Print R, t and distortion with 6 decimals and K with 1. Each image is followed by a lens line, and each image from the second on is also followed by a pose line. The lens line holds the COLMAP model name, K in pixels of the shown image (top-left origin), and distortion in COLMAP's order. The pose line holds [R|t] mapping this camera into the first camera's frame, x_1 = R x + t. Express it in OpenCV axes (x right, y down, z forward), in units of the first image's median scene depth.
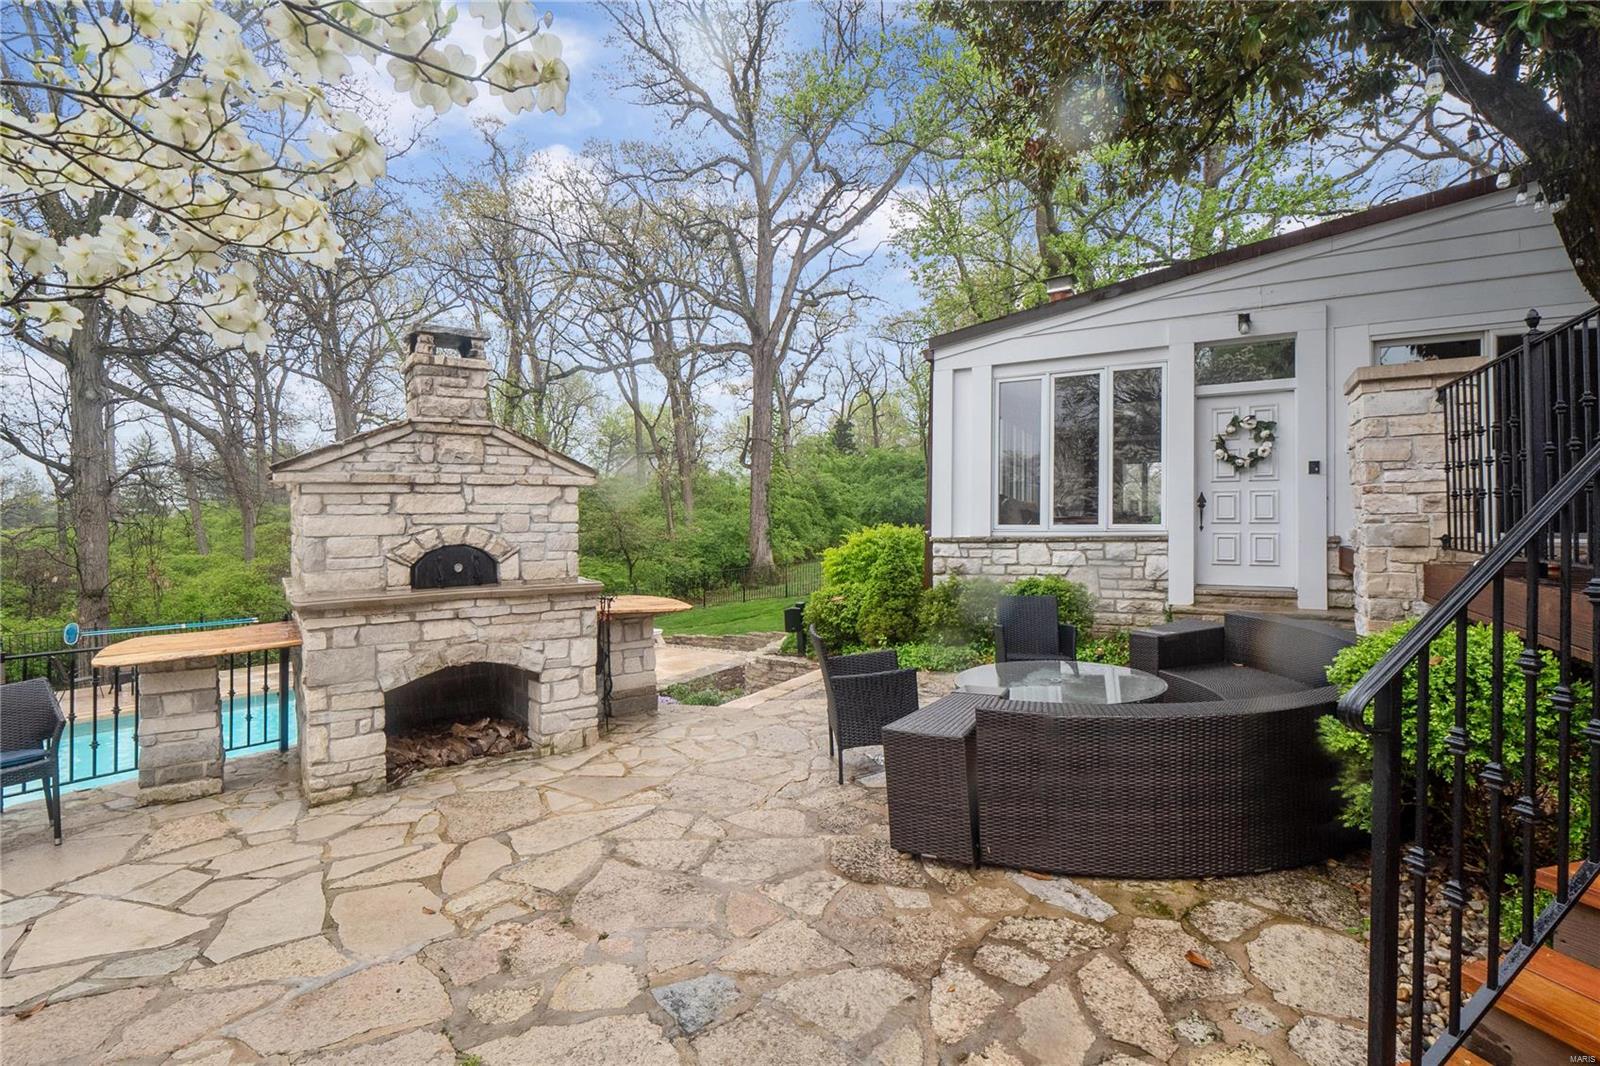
lens RADIAL K [[754.2, 0, 799.7], [0, 754.2, 527.6], [0, 0, 1]] dist [-0.012490, -0.000480]
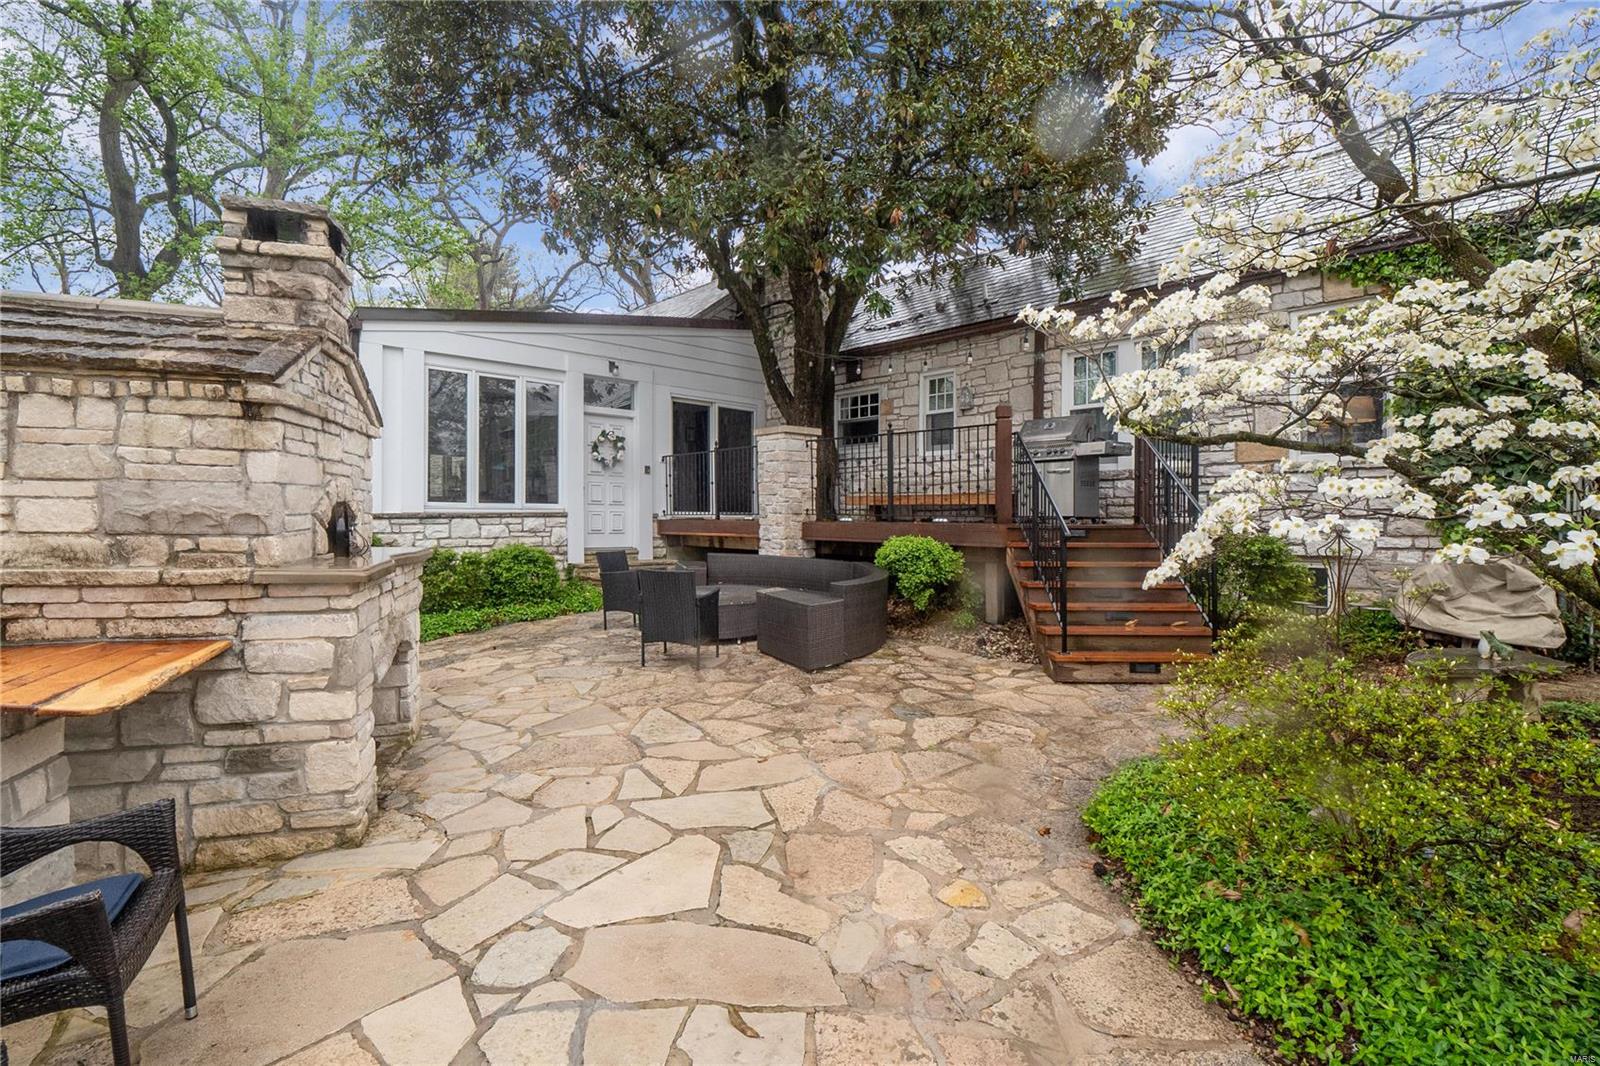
lens RADIAL K [[754.2, 0, 804.6], [0, 754.2, 527.5], [0, 0, 1]] dist [-0.012490, -0.000480]
pose [[0.296549, -0.005560, 0.955001, -0.652881], [-0.002353, 0.999976, 0.006553, 0.026842], [-0.955015, -0.004190, 0.296529, 0.188945]]
